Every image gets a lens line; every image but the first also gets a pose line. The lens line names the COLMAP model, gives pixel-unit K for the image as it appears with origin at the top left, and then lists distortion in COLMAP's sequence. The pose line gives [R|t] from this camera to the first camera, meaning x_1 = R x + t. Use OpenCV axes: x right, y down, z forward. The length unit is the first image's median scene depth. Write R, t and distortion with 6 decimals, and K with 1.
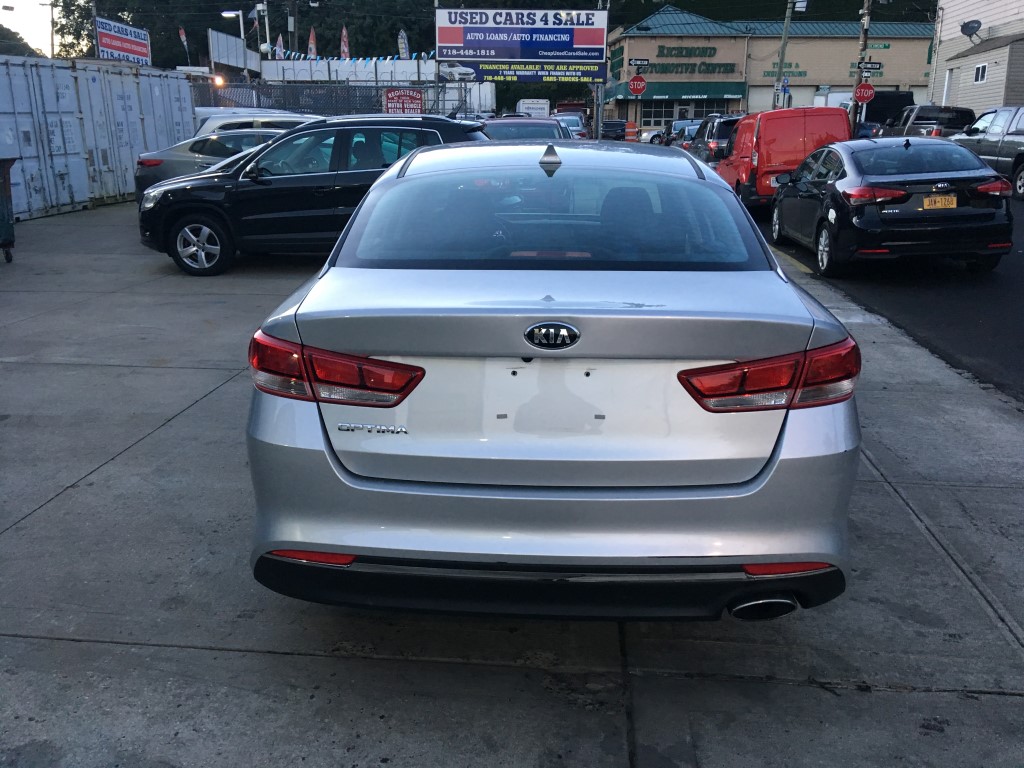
lens RADIAL K [[856.8, 0, 507.4], [0, 856.8, 386.5], [0, 0, 1]] dist [0.119558, -0.173487]
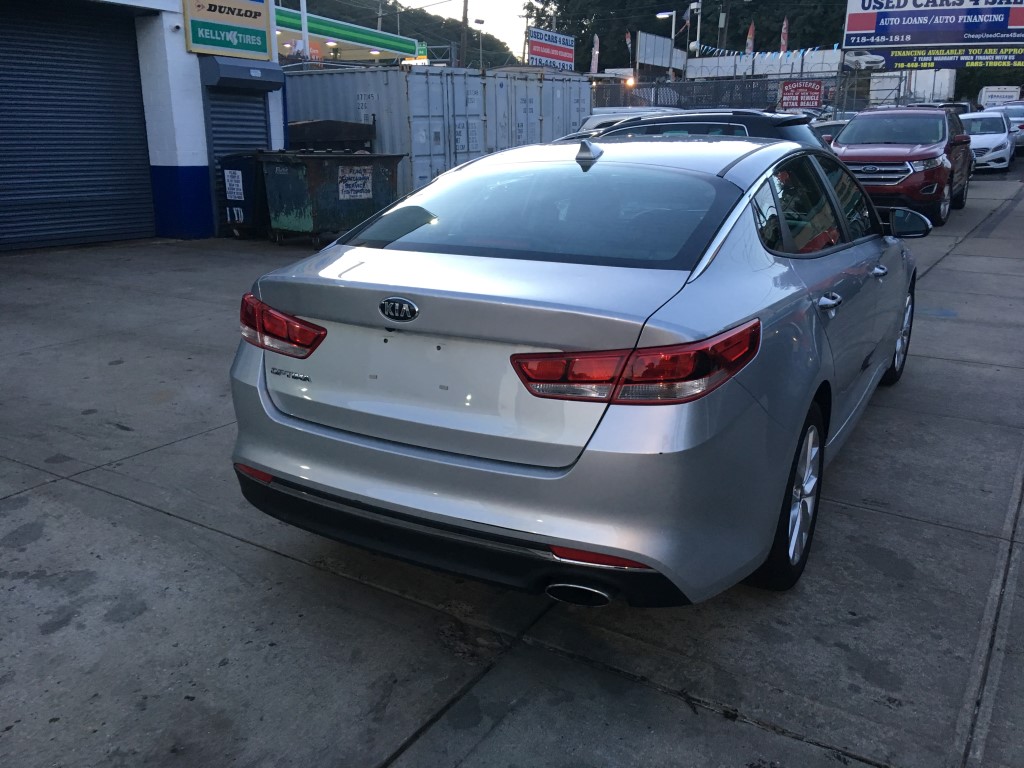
lens RADIAL K [[856.8, 0, 507.4], [0, 856.8, 386.5], [0, 0, 1]] dist [0.119558, -0.173487]
pose [[0.888594, 0.124415, -0.441500, 0.060119], [-0.122584, 0.991916, 0.032800, -0.001103], [0.442012, 0.024975, 0.896662, 0.003657]]
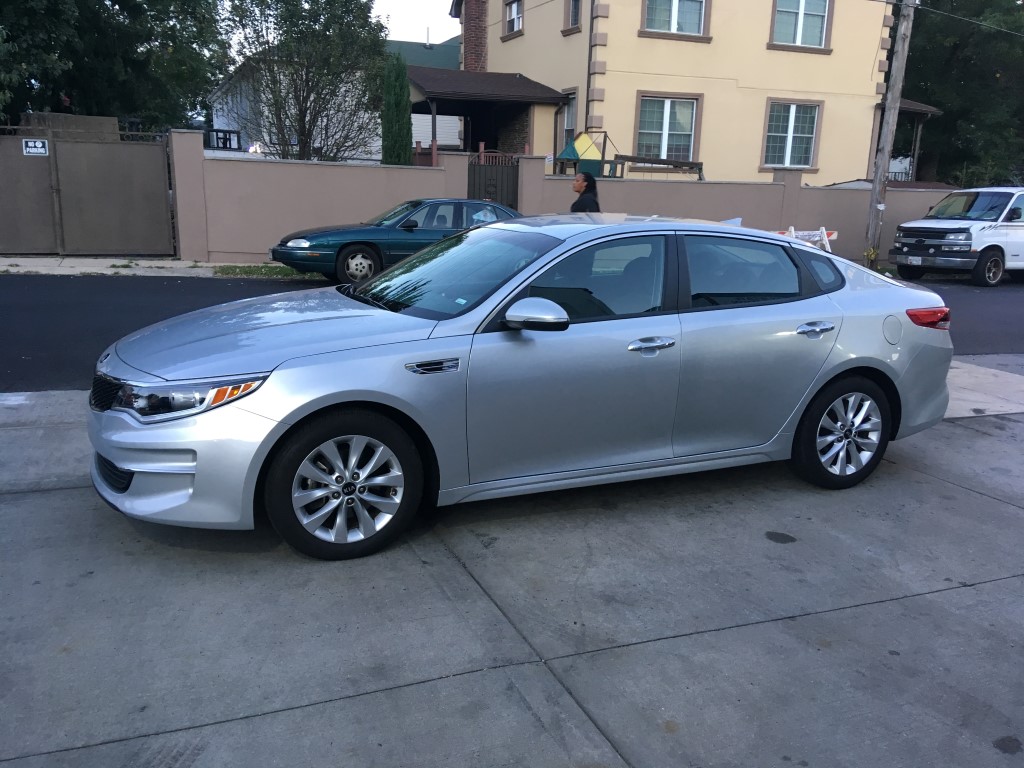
lens RADIAL K [[856.8, 0, 507.4], [0, 856.8, 386.5], [0, 0, 1]] dist [0.119558, -0.173487]
pose [[-0.456509, -0.210144, 0.864546, -0.174444], [0.208170, 0.919508, 0.333424, -0.085928], [-0.865023, 0.332183, -0.376018, 0.285075]]
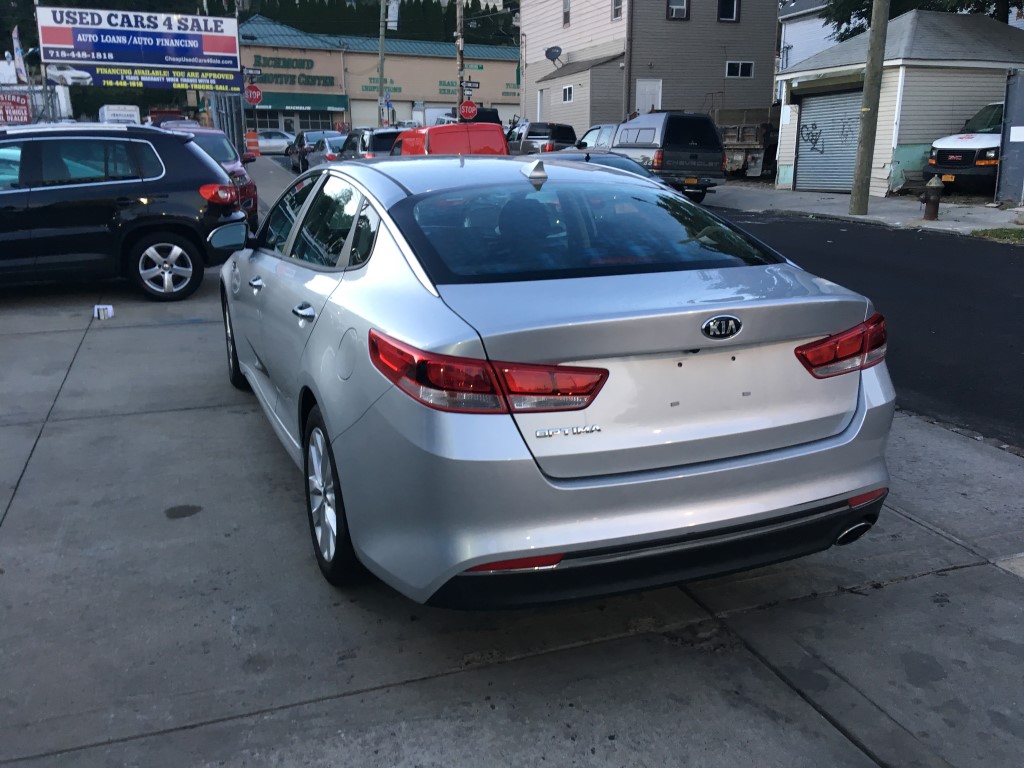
lens RADIAL K [[856.8, 0, 507.4], [0, 856.8, 386.5], [0, 0, 1]] dist [0.119558, -0.173487]
pose [[0.903679, -0.117594, 0.411748, -0.059870], [0.122351, 0.992375, 0.014891, -0.002830], [-0.410360, 0.036921, 0.911176, 0.005768]]
